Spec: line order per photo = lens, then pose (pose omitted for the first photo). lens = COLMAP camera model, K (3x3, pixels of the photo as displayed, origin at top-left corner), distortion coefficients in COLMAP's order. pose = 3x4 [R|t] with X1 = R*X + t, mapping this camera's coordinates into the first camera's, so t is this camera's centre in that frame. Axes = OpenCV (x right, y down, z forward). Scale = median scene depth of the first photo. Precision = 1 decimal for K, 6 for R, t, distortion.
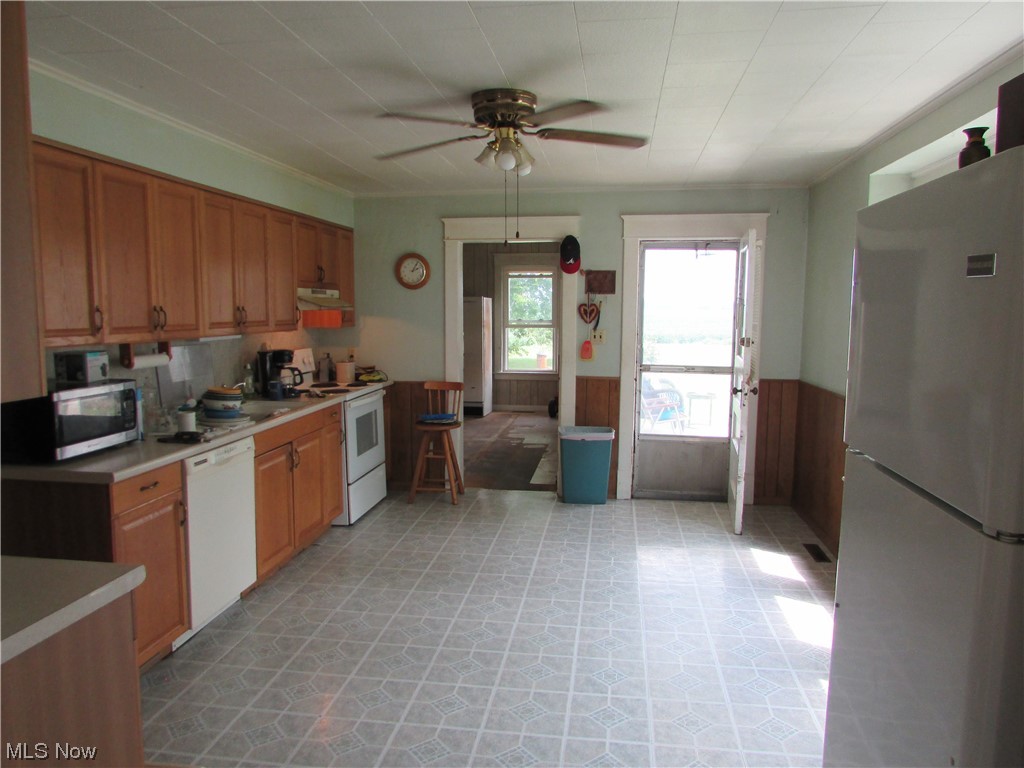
lens RADIAL K [[728.6, 0, 511.1], [0, 728.6, 383.8], [0, 0, 1]] dist [0.003148, 0.001717]
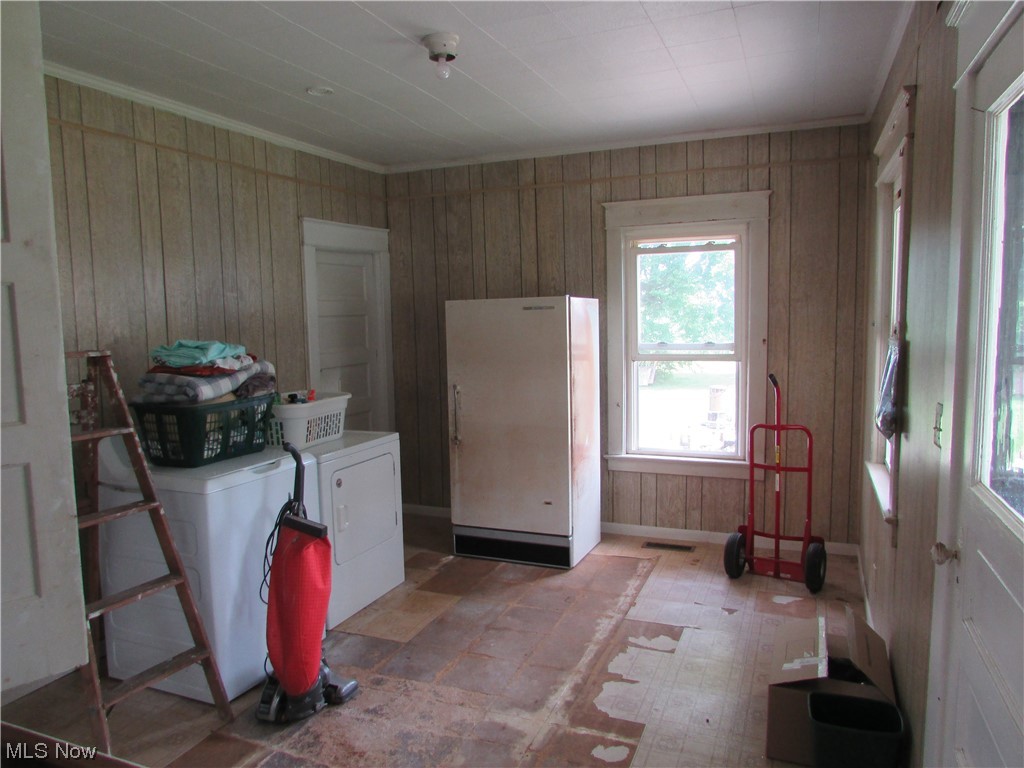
lens RADIAL K [[728.6, 0, 511.8], [0, 728.6, 383.5], [0, 0, 1]] dist [0.003148, 0.001717]
pose [[0.971525, 0.007107, -0.236832, 0.029251], [-0.008399, 0.999955, -0.004447, -0.061110], [0.236790, 0.006309, 0.971540, 0.535654]]
